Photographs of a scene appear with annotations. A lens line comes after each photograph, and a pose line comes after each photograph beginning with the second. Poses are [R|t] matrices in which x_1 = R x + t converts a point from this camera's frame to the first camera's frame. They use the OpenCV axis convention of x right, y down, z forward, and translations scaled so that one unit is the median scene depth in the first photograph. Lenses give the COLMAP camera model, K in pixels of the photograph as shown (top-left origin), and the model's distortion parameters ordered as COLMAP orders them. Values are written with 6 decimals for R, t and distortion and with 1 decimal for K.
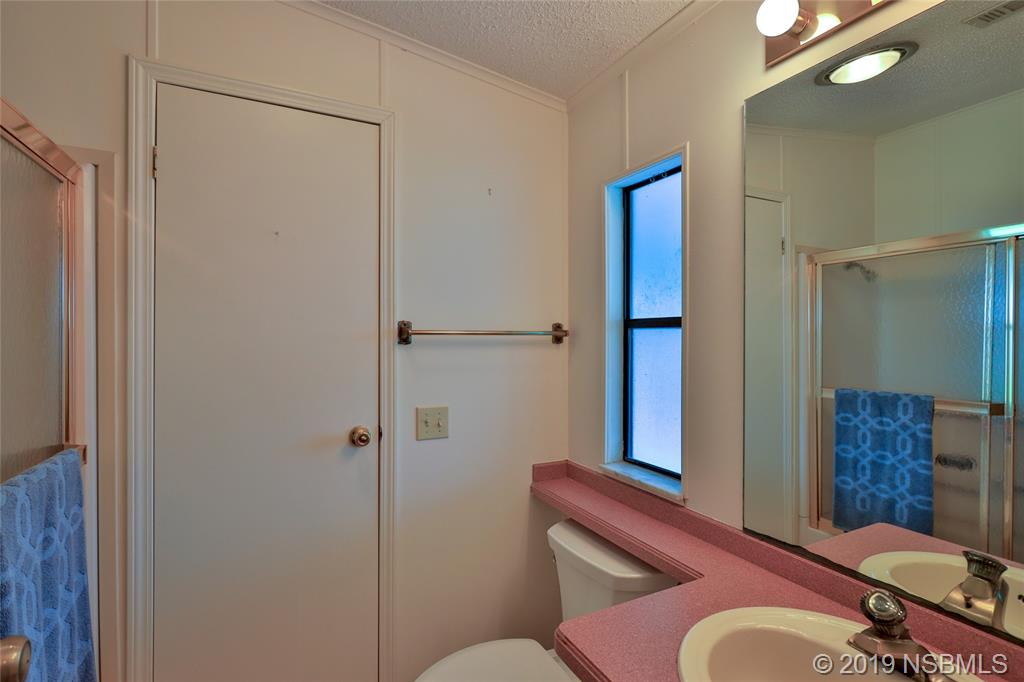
lens RADIAL K [[478.1, 0, 498.8], [0, 478.1, 340.4], [0, 0, 1]] dist [-0.001413, 0.000331]
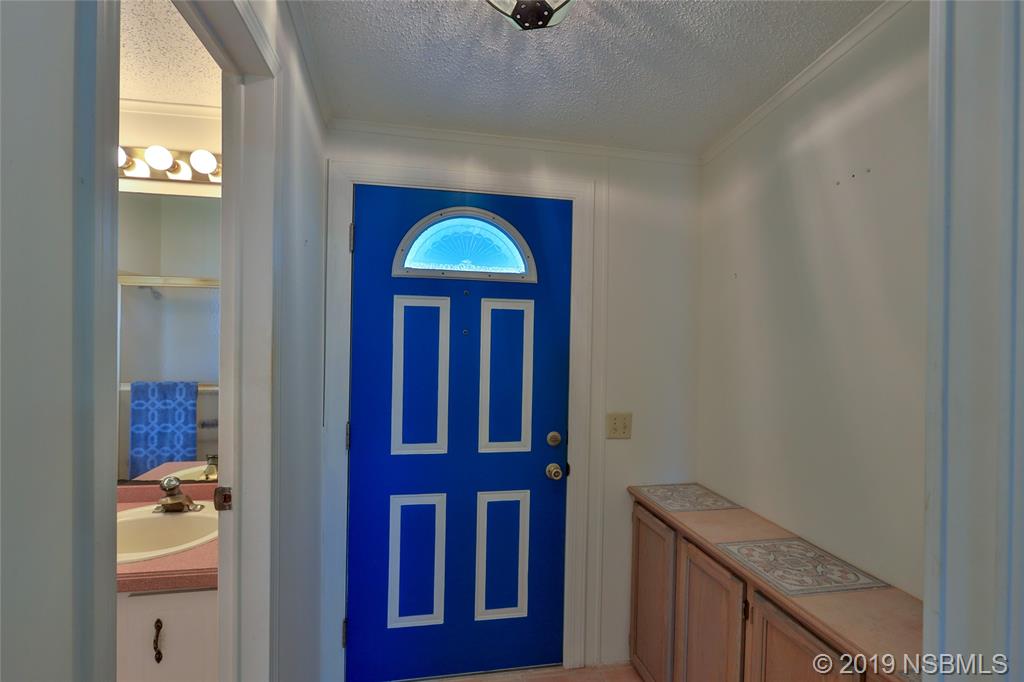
lens RADIAL K [[478.1, 0, 498.8], [0, 478.1, 340.4], [0, 0, 1]] dist [-0.001413, 0.000331]
pose [[0.275246, -0.000870, 0.961373, -0.284727], [-0.014087, 0.999889, 0.004938, -0.035689], [-0.961271, -0.014902, 0.275203, -0.333513]]
